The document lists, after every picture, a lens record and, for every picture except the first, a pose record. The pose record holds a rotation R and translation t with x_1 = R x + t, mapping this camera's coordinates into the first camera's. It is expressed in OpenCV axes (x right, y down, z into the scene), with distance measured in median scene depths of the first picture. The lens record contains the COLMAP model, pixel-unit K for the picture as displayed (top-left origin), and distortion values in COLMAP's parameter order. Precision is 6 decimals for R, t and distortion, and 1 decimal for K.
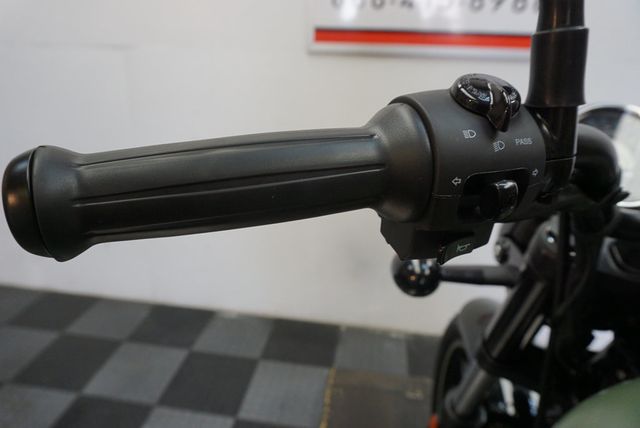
lens RADIAL K [[431.5, 0, 316.1], [0, 431.5, 208.9], [0, 0, 1]] dist [-0.049118, 0.034044]
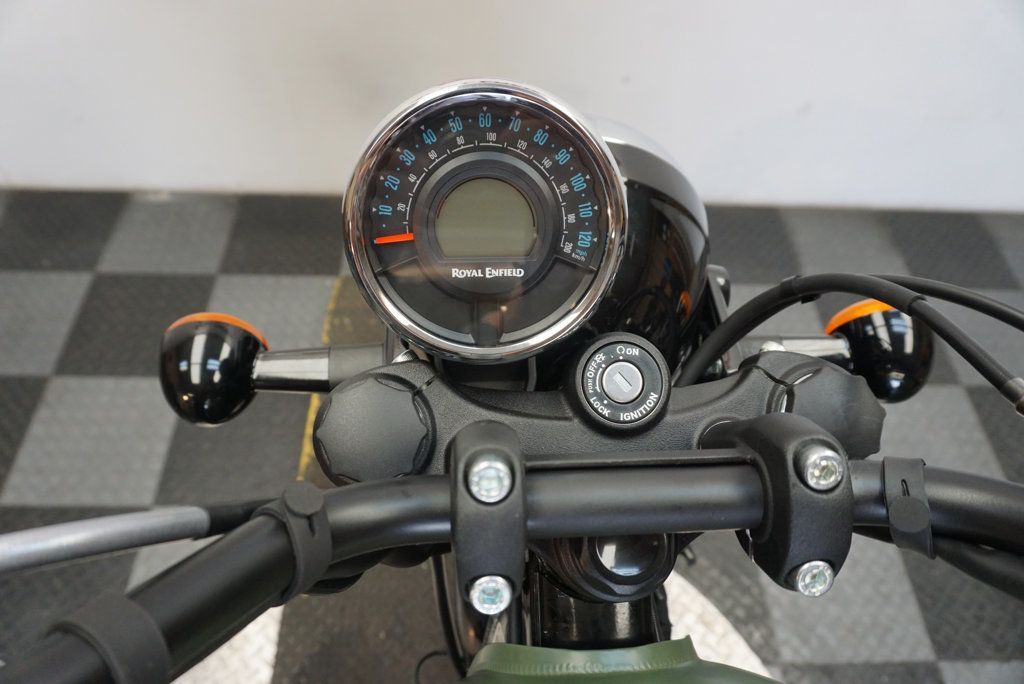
lens RADIAL K [[690.4, 0, 498.9], [0, 690.4, 338.5], [0, 0, 1]] dist [-0.049118, 0.034044]
pose [[0.985918, -0.119843, 0.116633, 0.502507], [0.036734, 0.835611, 0.548092, -0.329035], [-0.163145, -0.536090, 0.828246, 0.314572]]
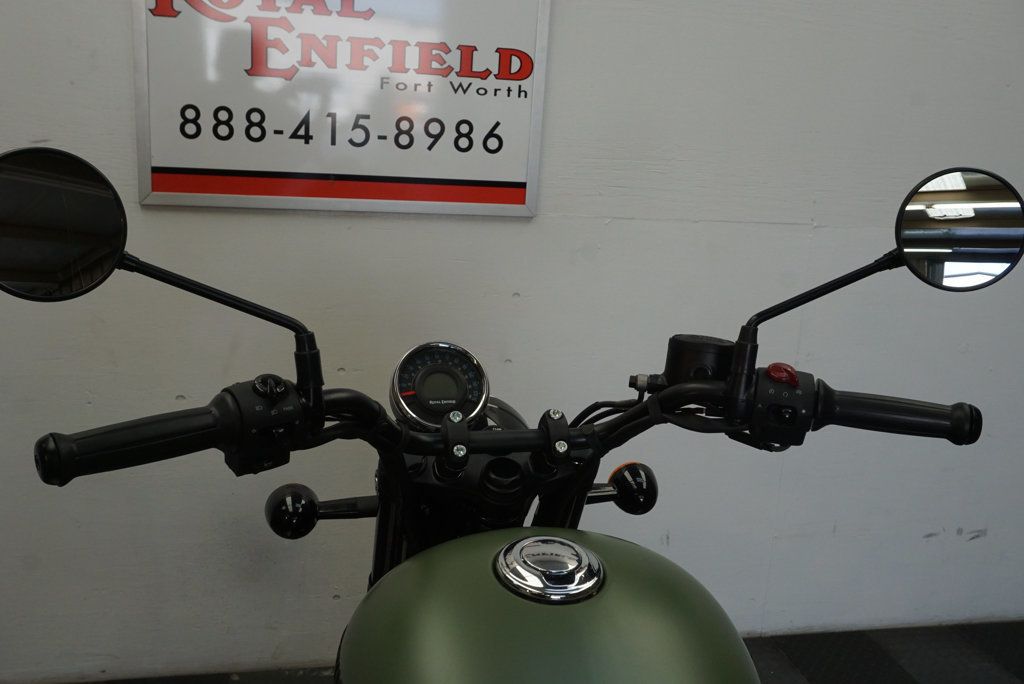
lens RADIAL K [[949.7, 0, 499.5], [0, 949.7, 345.5], [0, 0, 1]] dist [-0.008672, 0.000000]
pose [[0.939996, -0.053632, 0.336945, -0.027820], [0.091928, 0.990858, -0.098741, 0.029733], [-0.328569, 0.123791, 0.936333, -1.251483]]
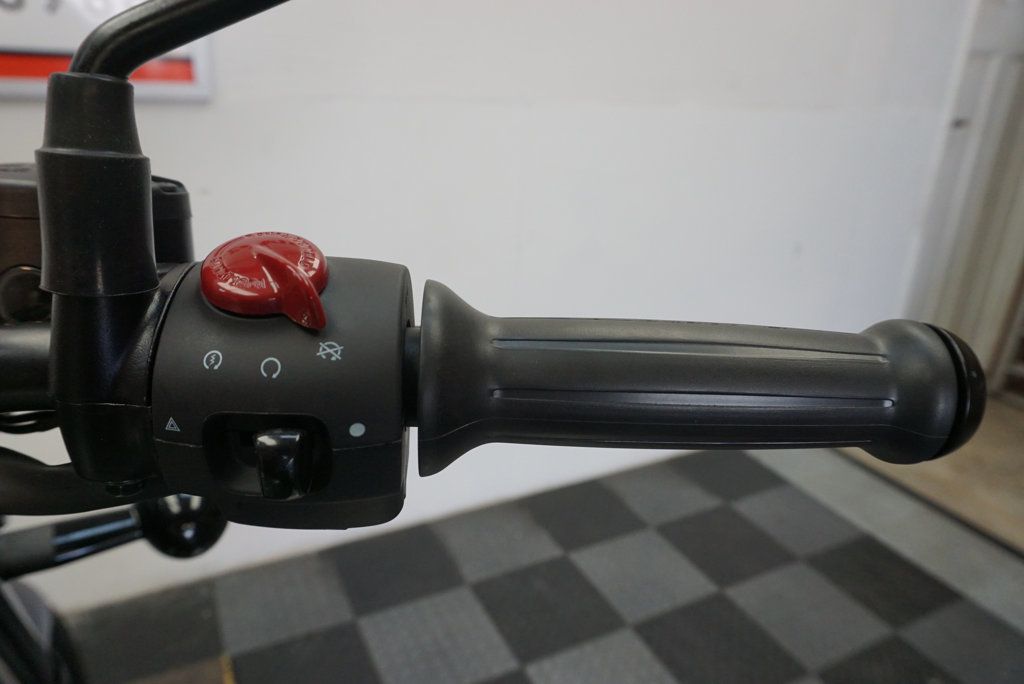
lens RADIAL K [[690.4, 0, 501.9], [0, 690.4, 340.2], [0, 0, 1]] dist [-0.049118, 0.034044]
pose [[0.816310, -0.204803, 0.540087, 1.000794], [0.195907, 0.977775, 0.074674, -0.019358], [-0.543377, 0.044849, 0.838290, -0.045667]]
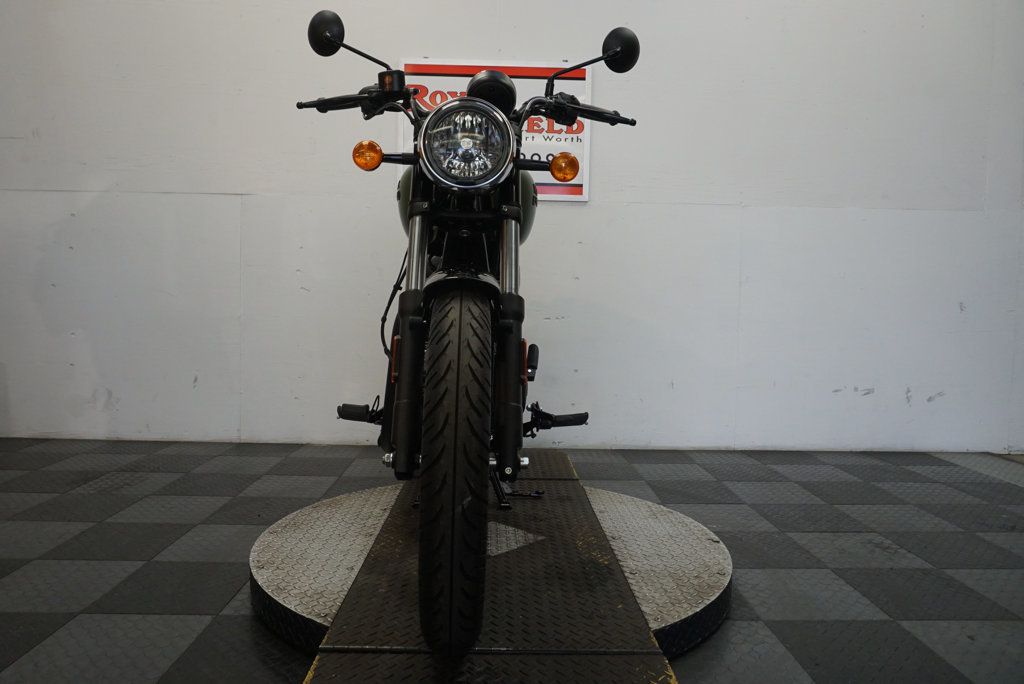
lens RADIAL K [[690.4, 0, 505.7], [0, 690.4, 338.9], [0, 0, 1]] dist [-0.049118, 0.034044]
pose [[0.985939, -0.010319, 0.166786, -0.168923], [0.062531, 0.948360, -0.310972, 2.294770], [-0.154964, 0.317029, 0.935670, -2.735482]]
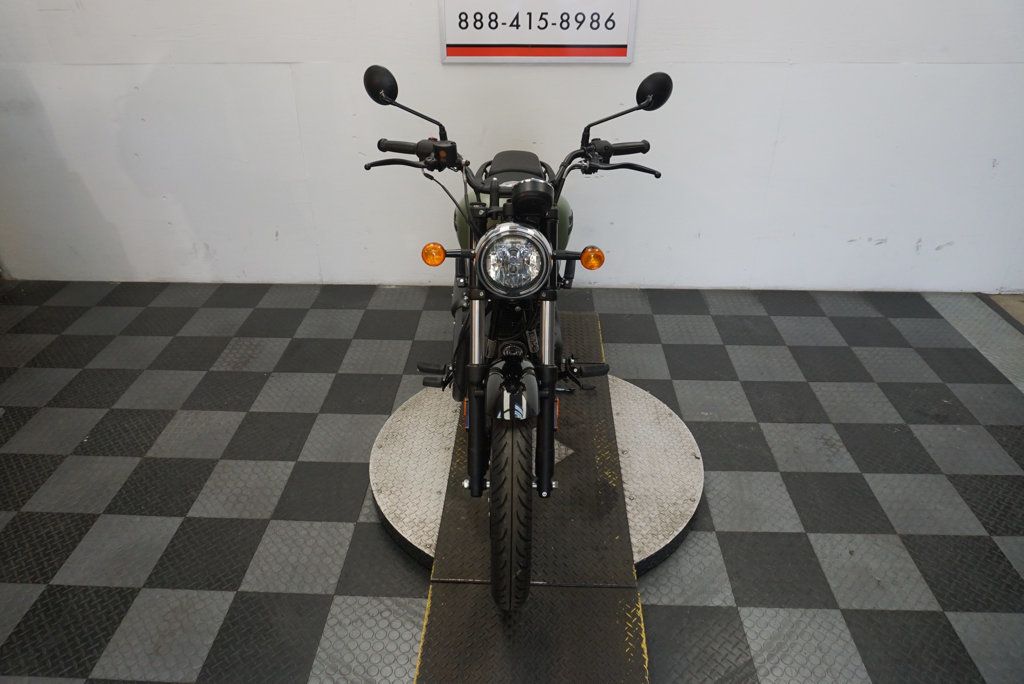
lens RADIAL K [[690.4, 0, 503.4], [0, 690.4, 341.2], [0, 0, 1]] dist [-0.049118, 0.034044]
pose [[0.994057, -0.078406, 0.075522, -0.198189], [0.065269, 0.984471, 0.162962, 0.454341], [-0.087127, -0.157064, 0.983738, -3.886597]]
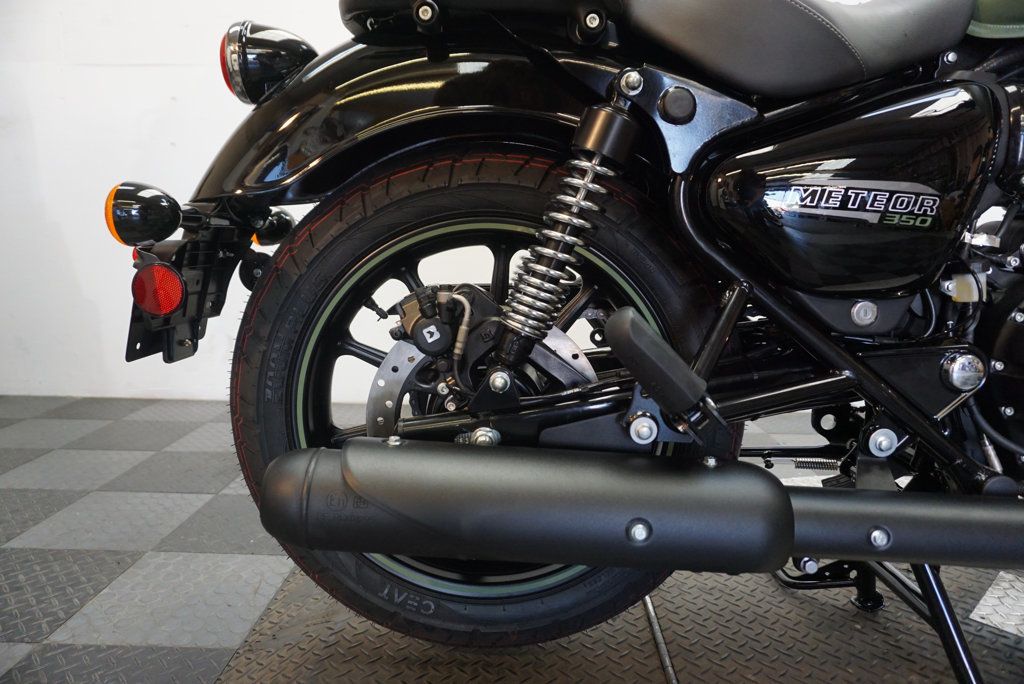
lens RADIAL K [[690.4, 0, 504.2], [0, 690.4, 340.0], [0, 0, 1]] dist [-0.049118, 0.034044]
pose [[0.992004, -0.027541, 0.123168, -1.527291], [0.054241, 0.974211, -0.219021, 1.694722], [-0.113959, 0.223950, 0.967915, -0.824158]]
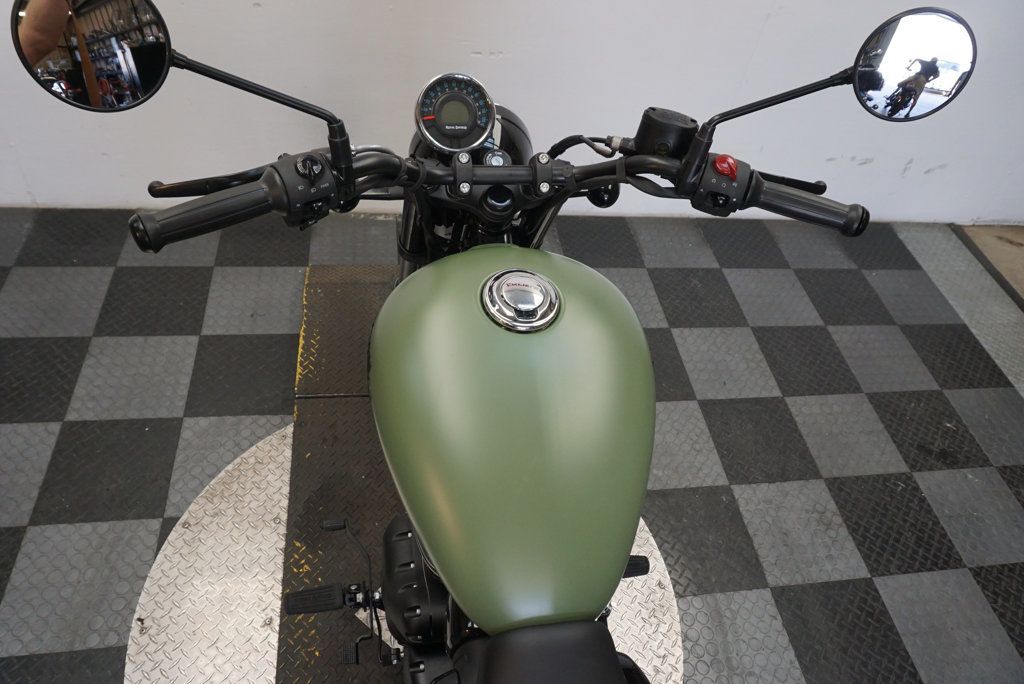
lens RADIAL K [[690.4, 0, 507.1], [0, 690.4, 343.9], [0, 0, 1]] dist [-0.049118, 0.034044]
pose [[0.952574, -0.143934, 0.268114, 0.098352], [0.001746, 0.883639, 0.468167, -0.431248], [-0.304301, -0.445495, 0.841983, -1.121276]]
